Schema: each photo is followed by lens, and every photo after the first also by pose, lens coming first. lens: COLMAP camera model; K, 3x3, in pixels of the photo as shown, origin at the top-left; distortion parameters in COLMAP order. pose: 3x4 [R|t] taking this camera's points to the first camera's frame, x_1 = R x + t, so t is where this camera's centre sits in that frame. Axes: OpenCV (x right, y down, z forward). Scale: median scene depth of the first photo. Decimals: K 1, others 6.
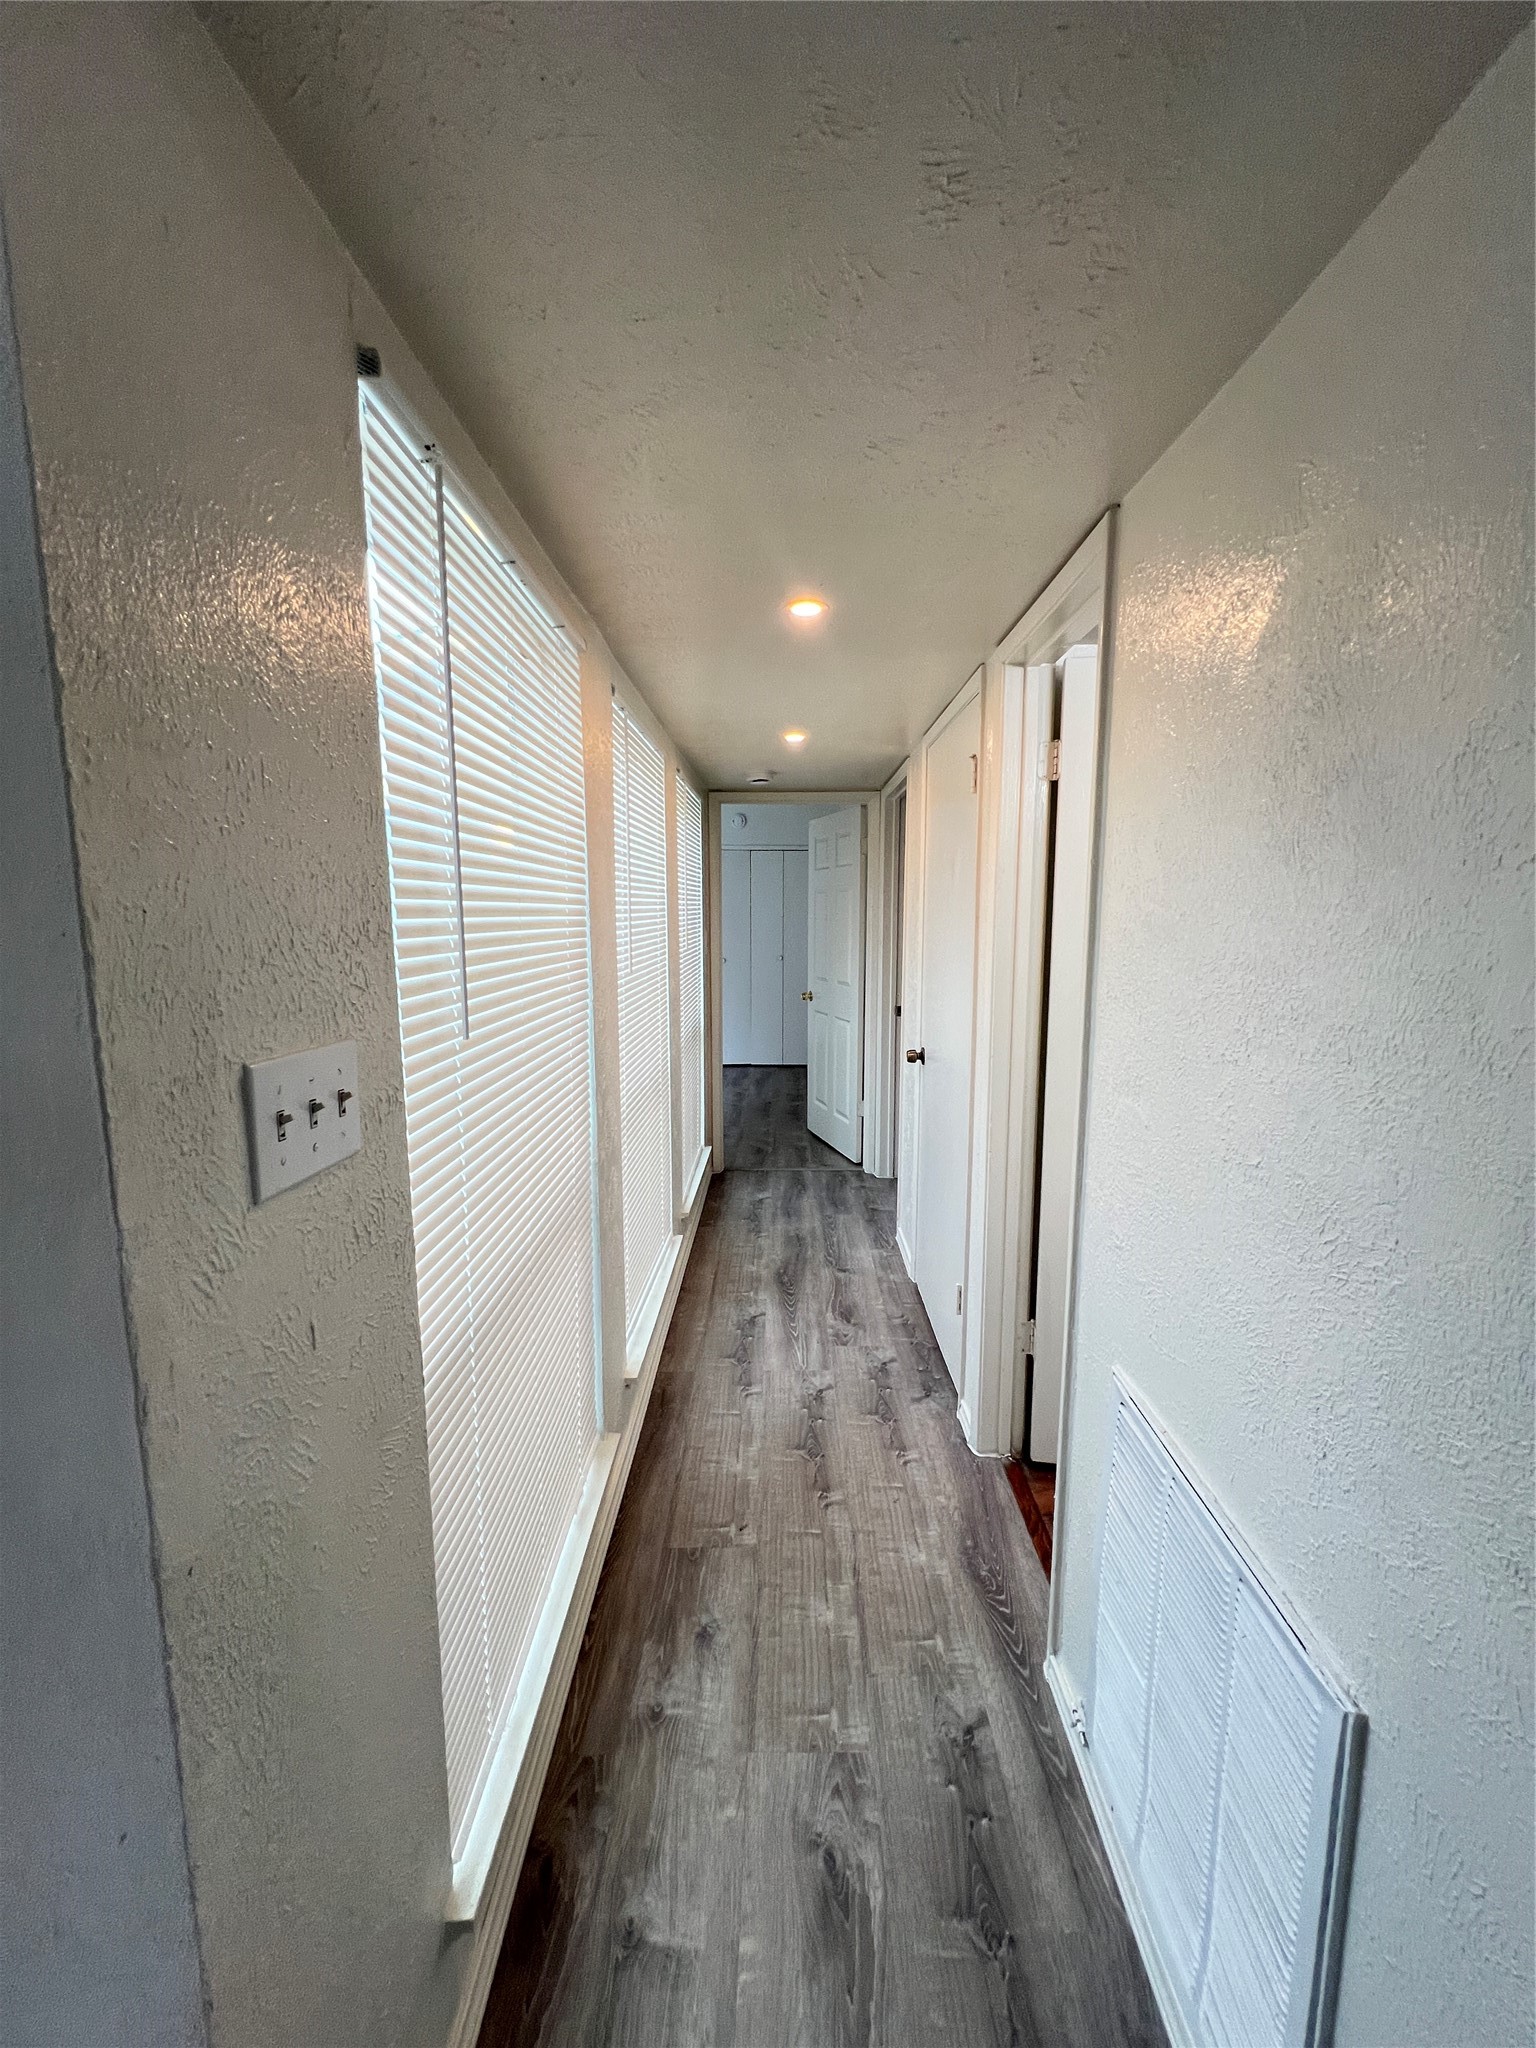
lens RADIAL K [[819.0, 0, 775.2], [0, 819.0, 1022.3], [0, 0, 1]] dist [-0.000838, 0.000562]
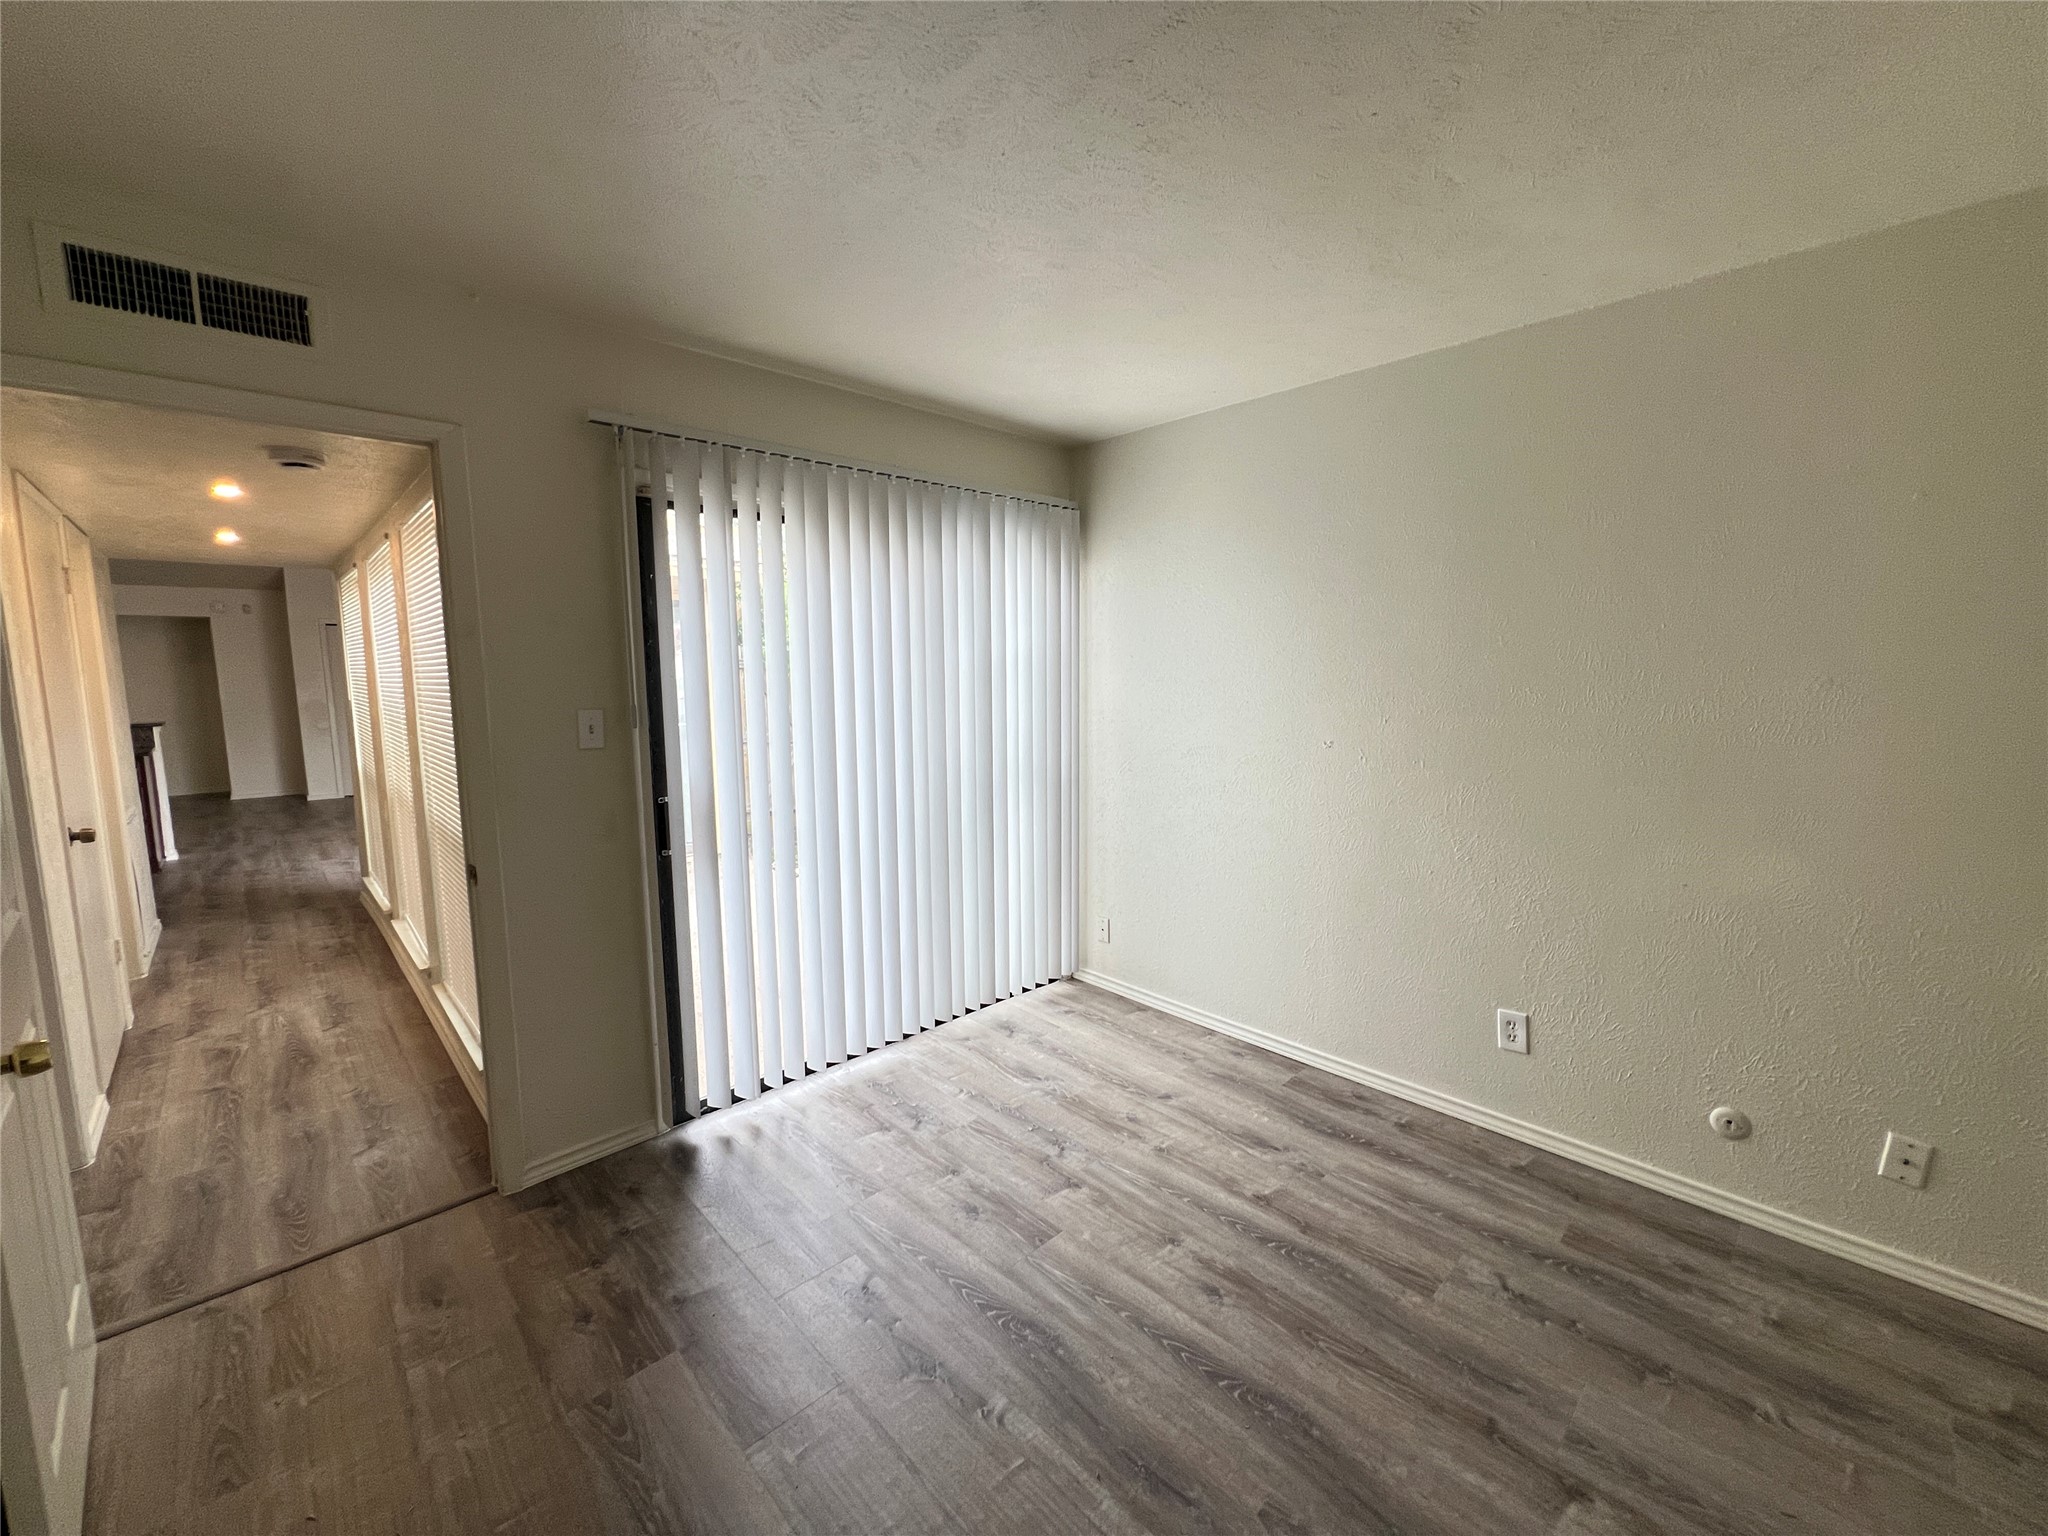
lens RADIAL K [[819.0, 0, 1015.0], [0, 819.0, 761.8], [0, 0, 1]] dist [-0.000838, 0.000562]
pose [[-0.719266, 0.087197, -0.689241, 0.049069], [-0.085752, 0.973363, 0.212630, -0.340330], [0.689422, 0.212041, -0.692630, 2.478589]]
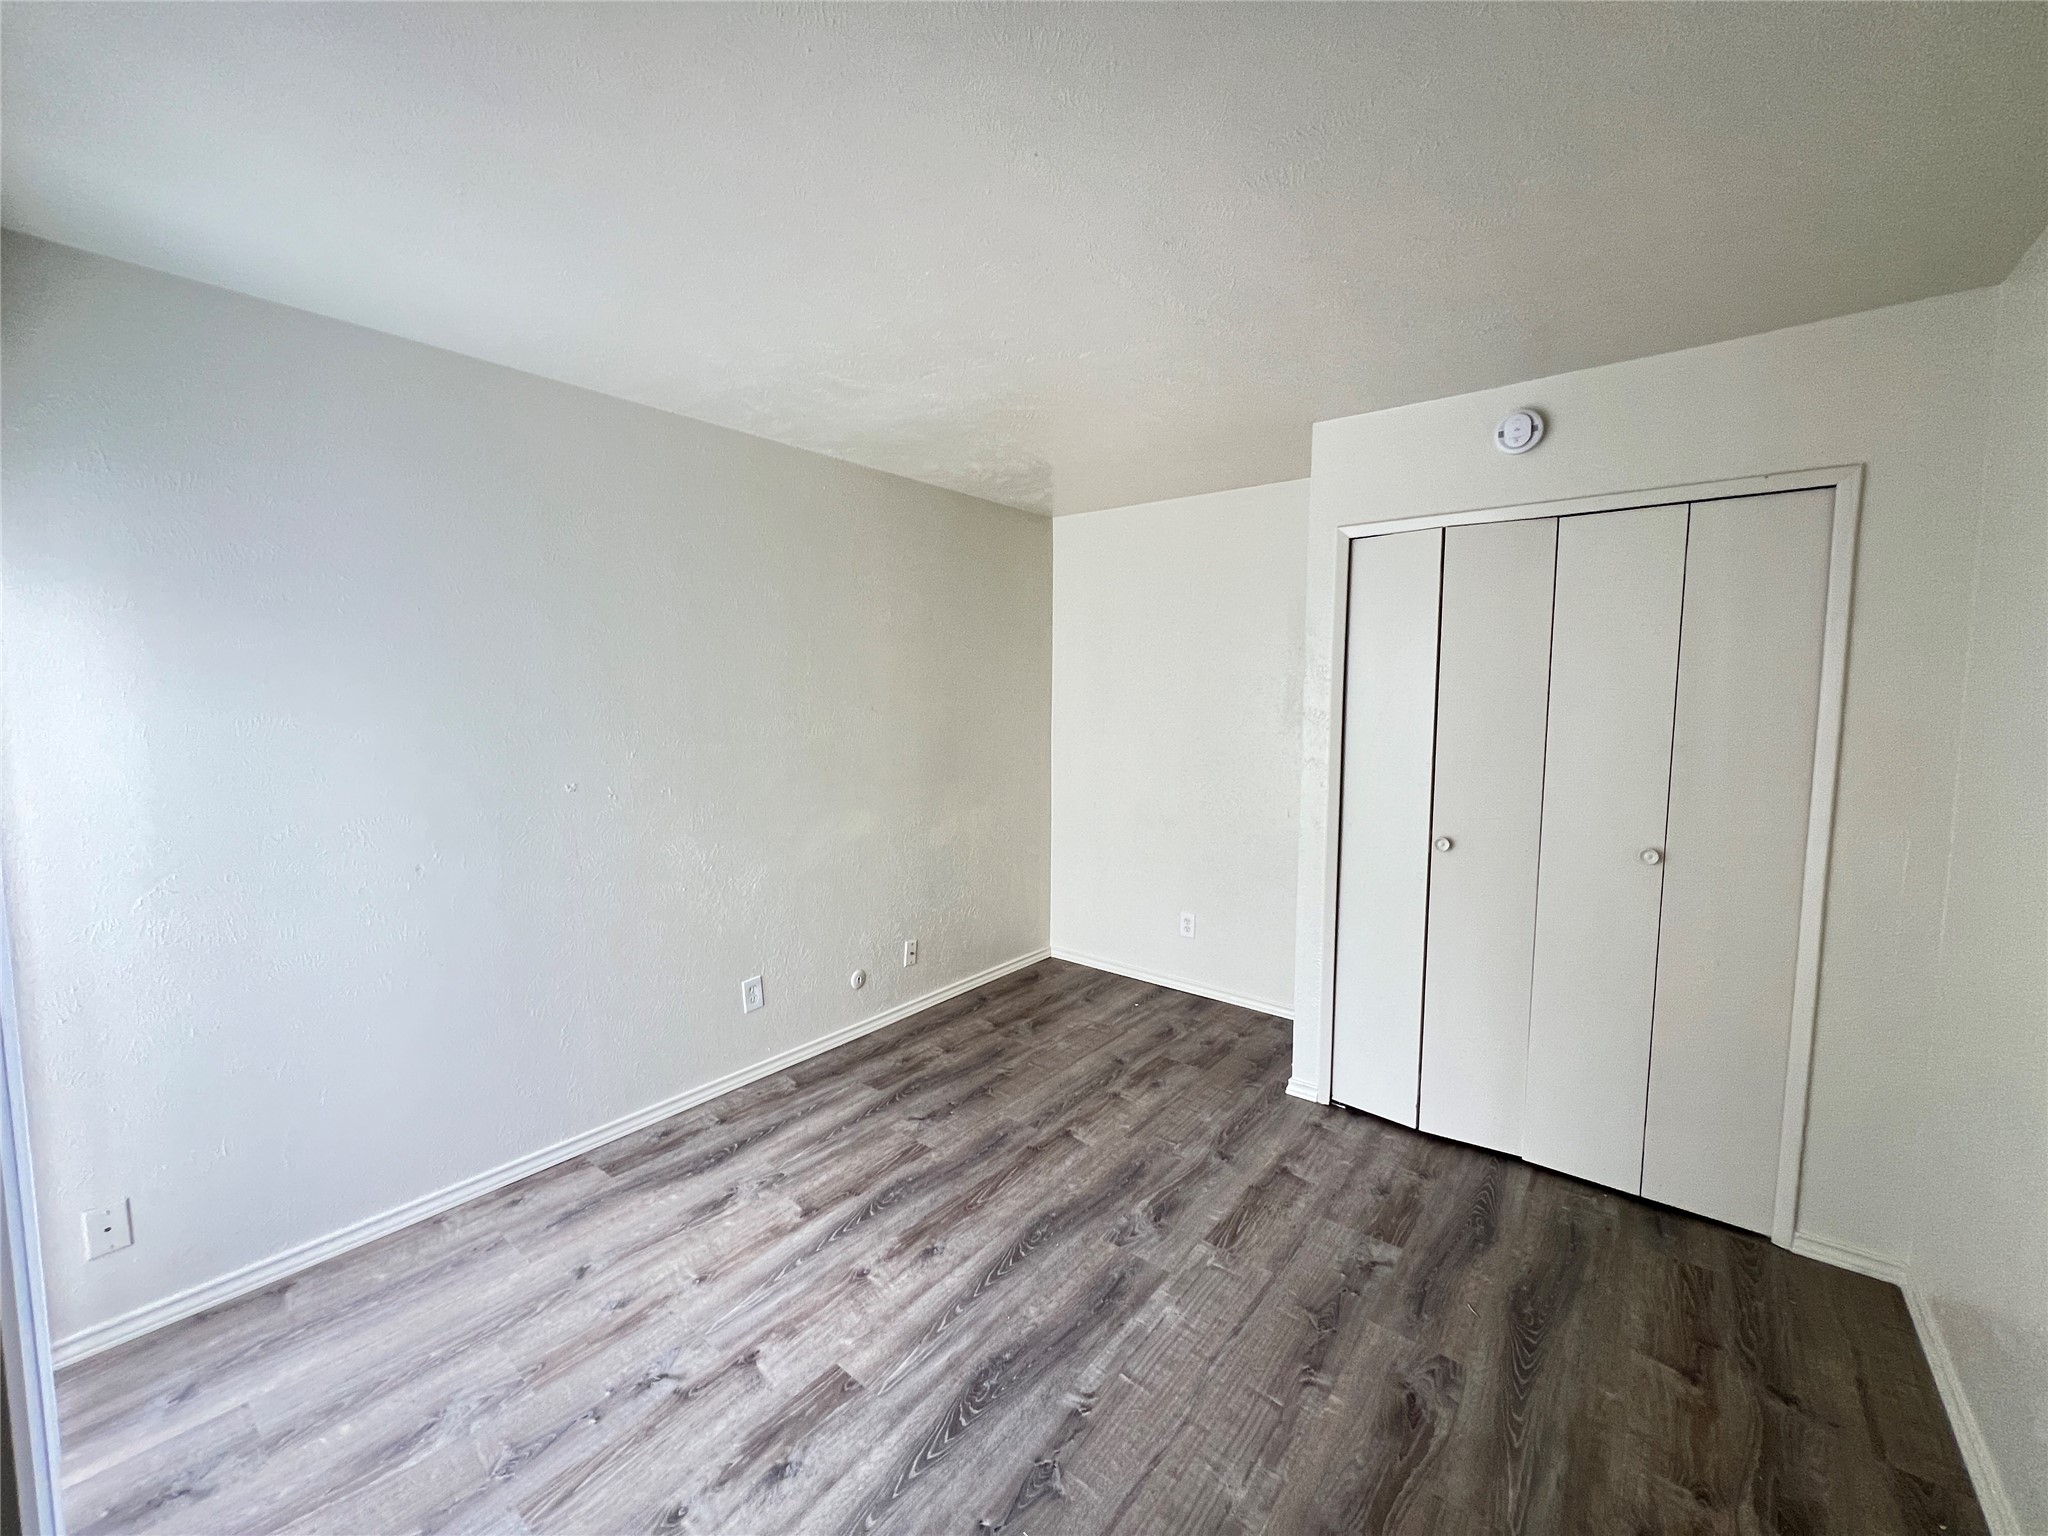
lens RADIAL K [[819.0, 0, 1021.1], [0, 819.0, 763.6], [0, 0, 1]] dist [-0.000838, 0.000562]
pose [[0.785215, 0.056417, -0.616648, 0.017014], [-0.087815, 0.995922, -0.020704, -0.230468], [0.612965, 0.070408, 0.786966, 1.630561]]
